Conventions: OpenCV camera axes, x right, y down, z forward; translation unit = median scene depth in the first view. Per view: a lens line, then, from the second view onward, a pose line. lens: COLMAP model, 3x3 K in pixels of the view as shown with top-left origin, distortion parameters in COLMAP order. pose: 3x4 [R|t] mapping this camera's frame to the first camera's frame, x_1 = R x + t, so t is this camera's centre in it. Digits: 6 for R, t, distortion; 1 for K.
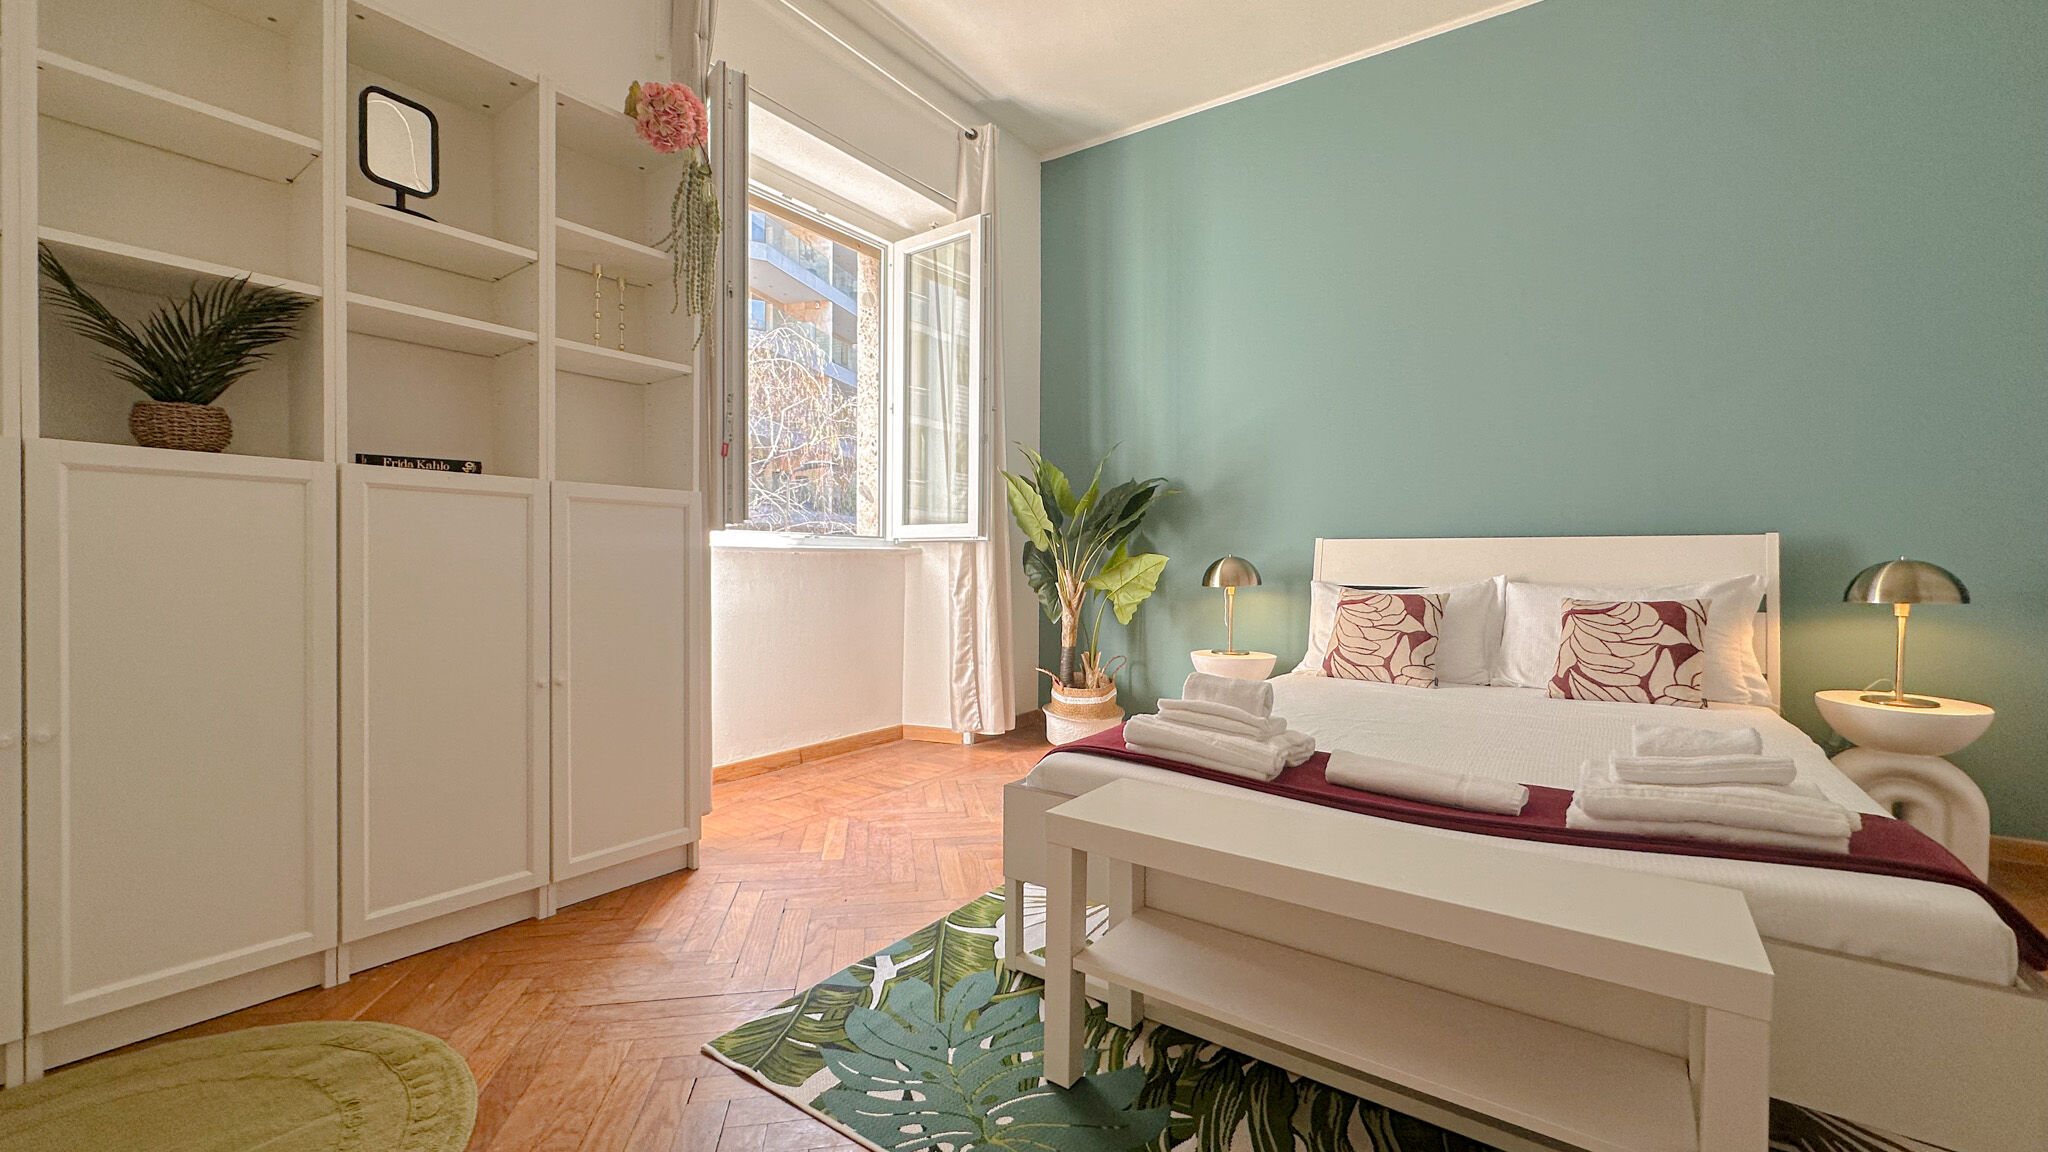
lens RADIAL K [[881.1, 0, 1043.5], [0, 881.1, 573.1], [0, 0, 1]] dist [-0.002817, 0.000153]
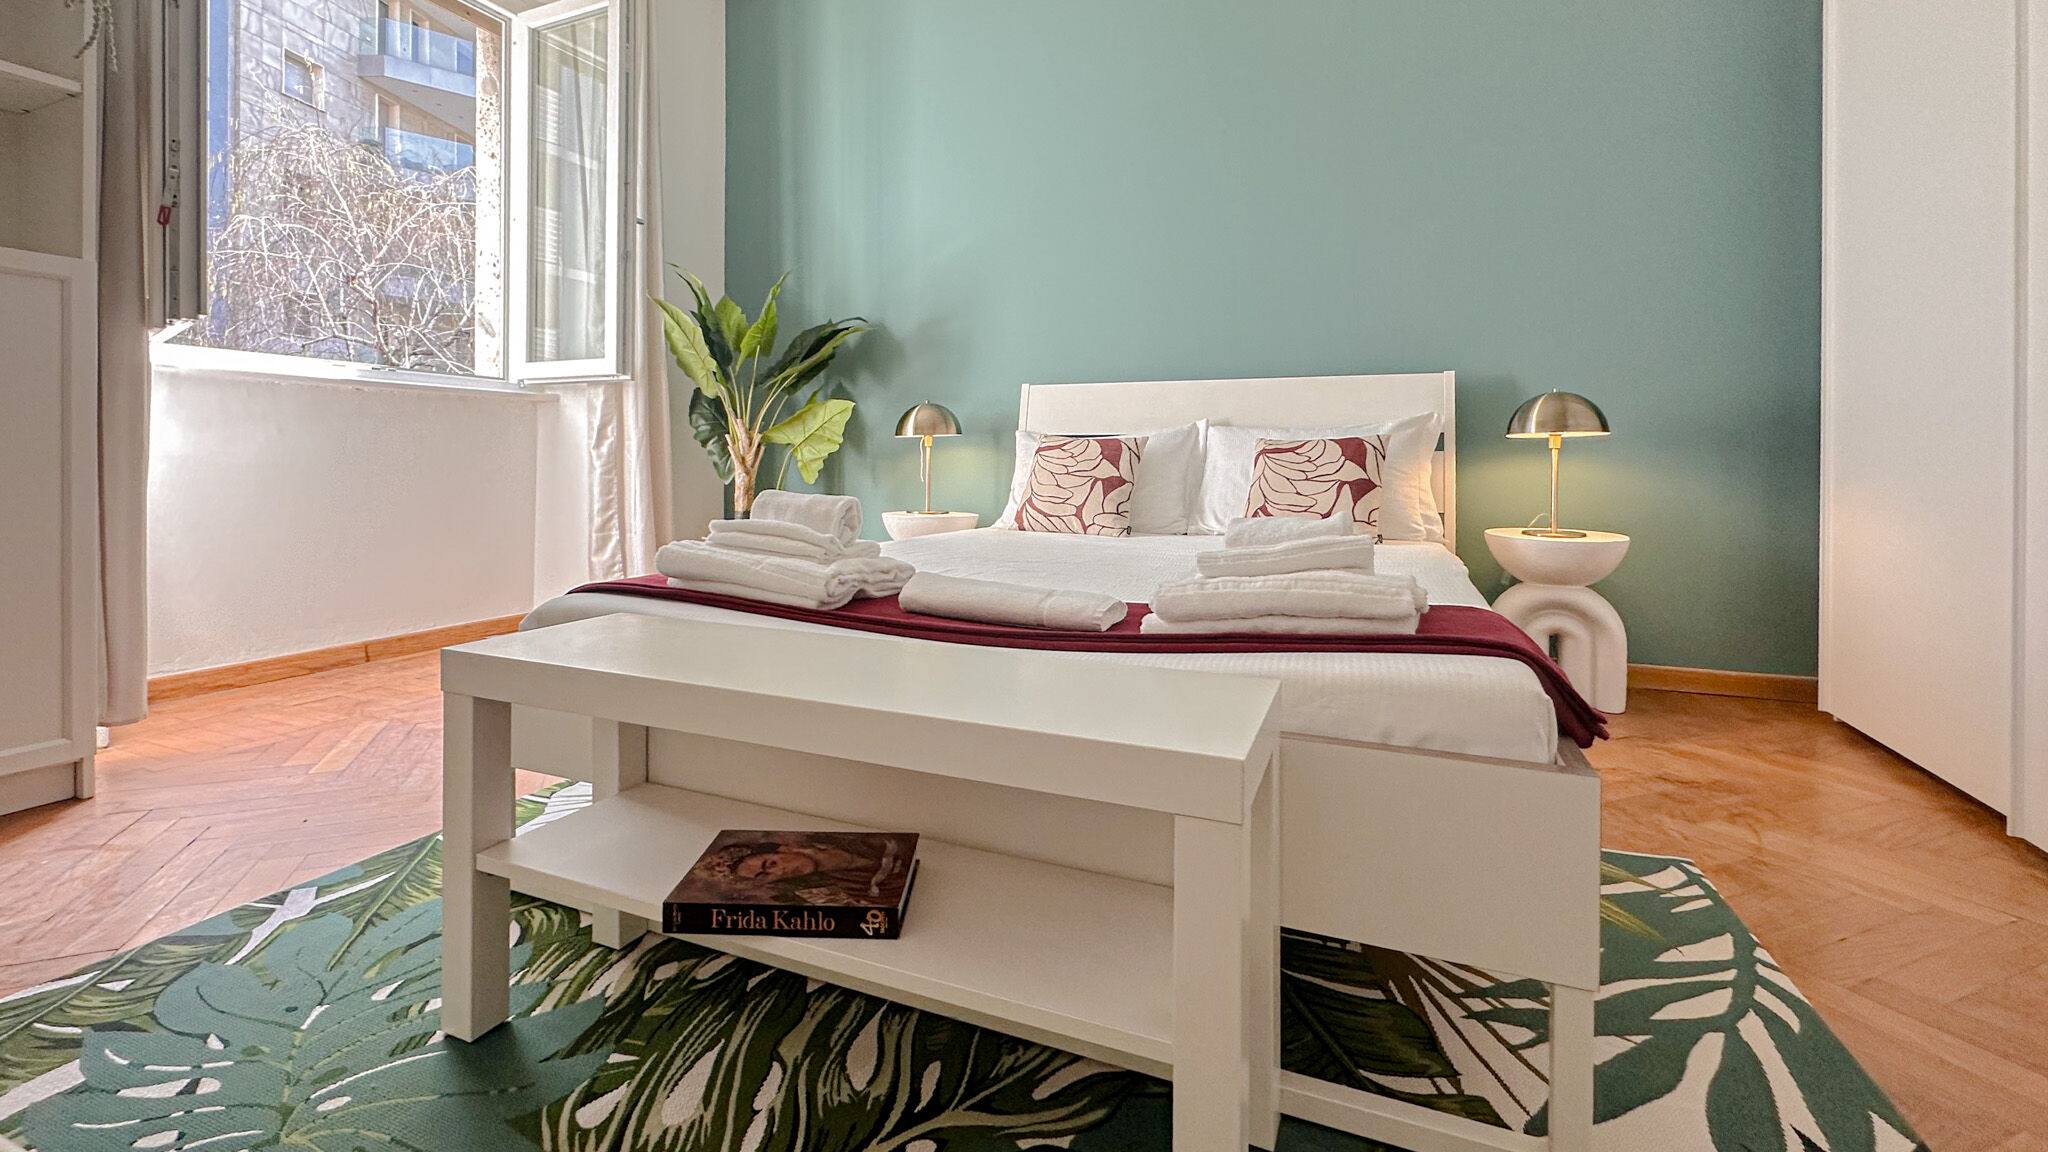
lens RADIAL K [[932.7, 0, 1052.3], [0, 932.7, 472.7], [0, 0, 1]] dist [-0.001985, 0.000618]
pose [[0.973418, -0.001558, 0.229029, 0.168924], [0.002144, 0.999995, -0.002313, 0.074475], [-0.229024, 0.002743, 0.973417, 0.094427]]
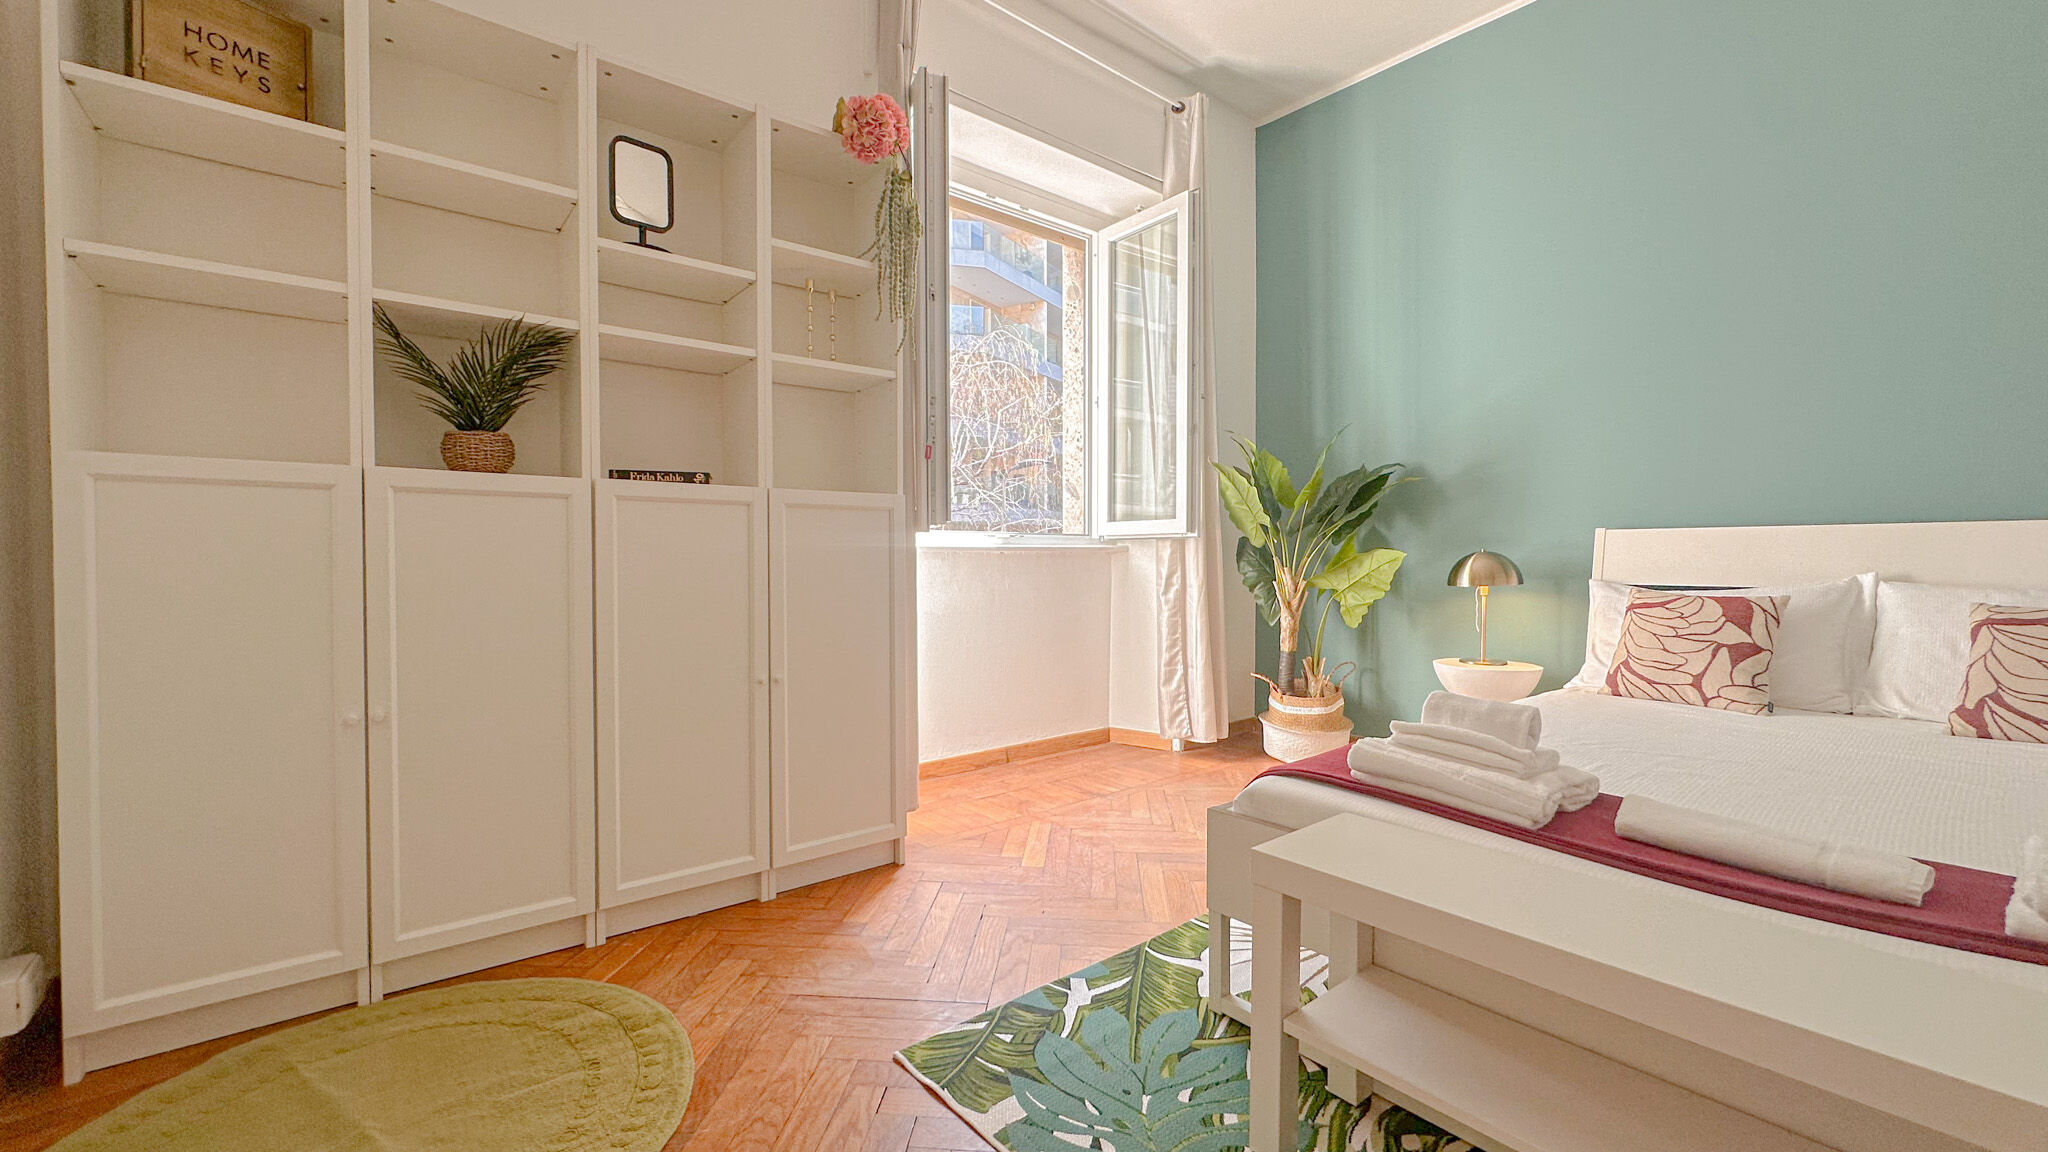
lens RADIAL K [[886.9, 0, 1007.1], [0, 886.9, 574.2], [0, 0, 1]] dist [-0.004149, 0.001125]
pose [[0.959983, -0.003075, -0.280040, 0.009756], [0.004952, 0.999970, 0.005996, -0.005375], [0.280013, -0.007142, 0.959970, 0.046358]]
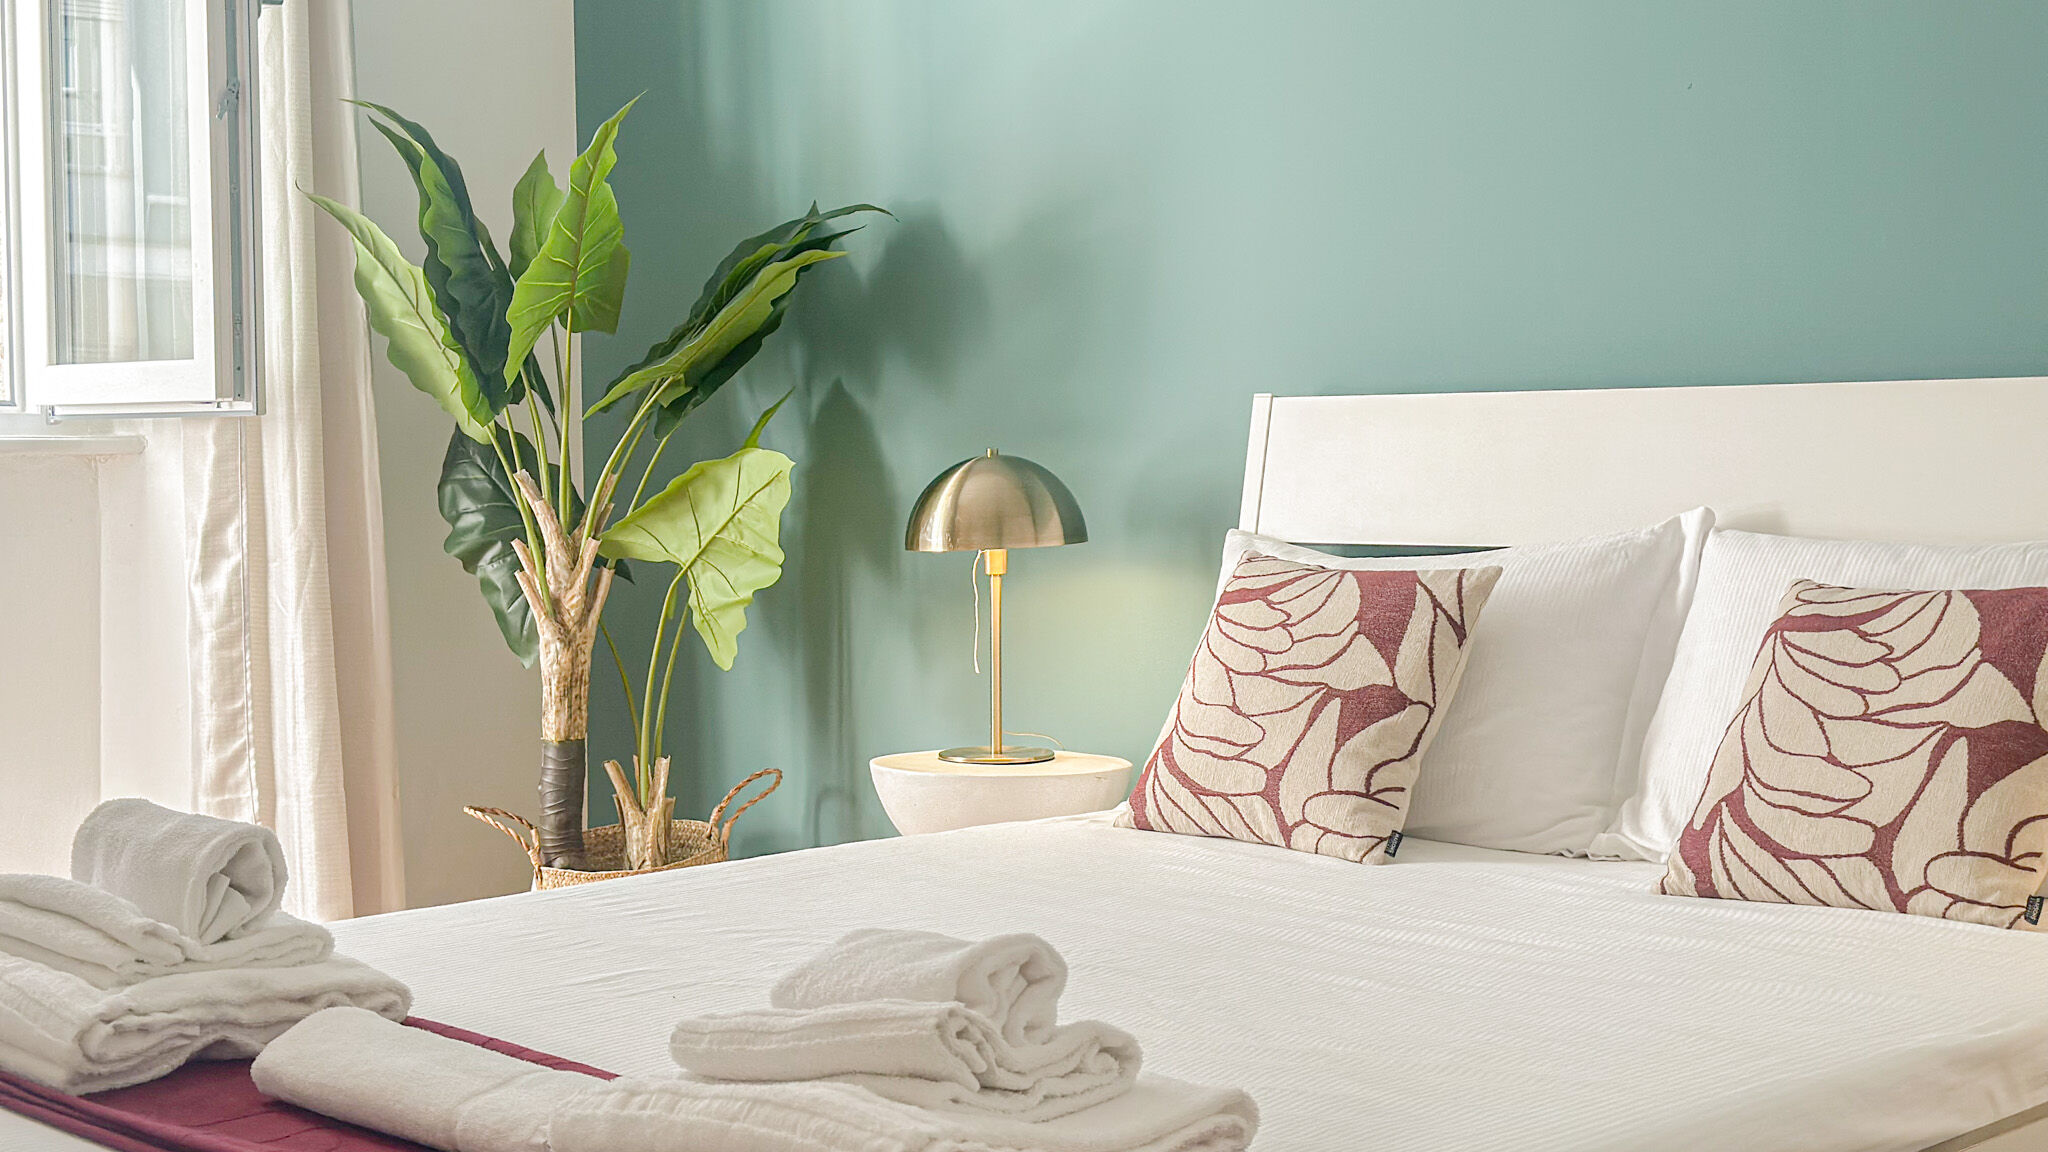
lens RADIAL K [[3098.6, 0, 1054.5], [0, 3098.6, 607.7], [0, 0, 1]] dist [0.129619, -0.154918]
pose [[0.992559, -0.005538, -0.121638, 0.519545], [0.009866, 0.999338, 0.035006, -0.003526], [0.121364, -0.035946, 0.991957, -0.151010]]
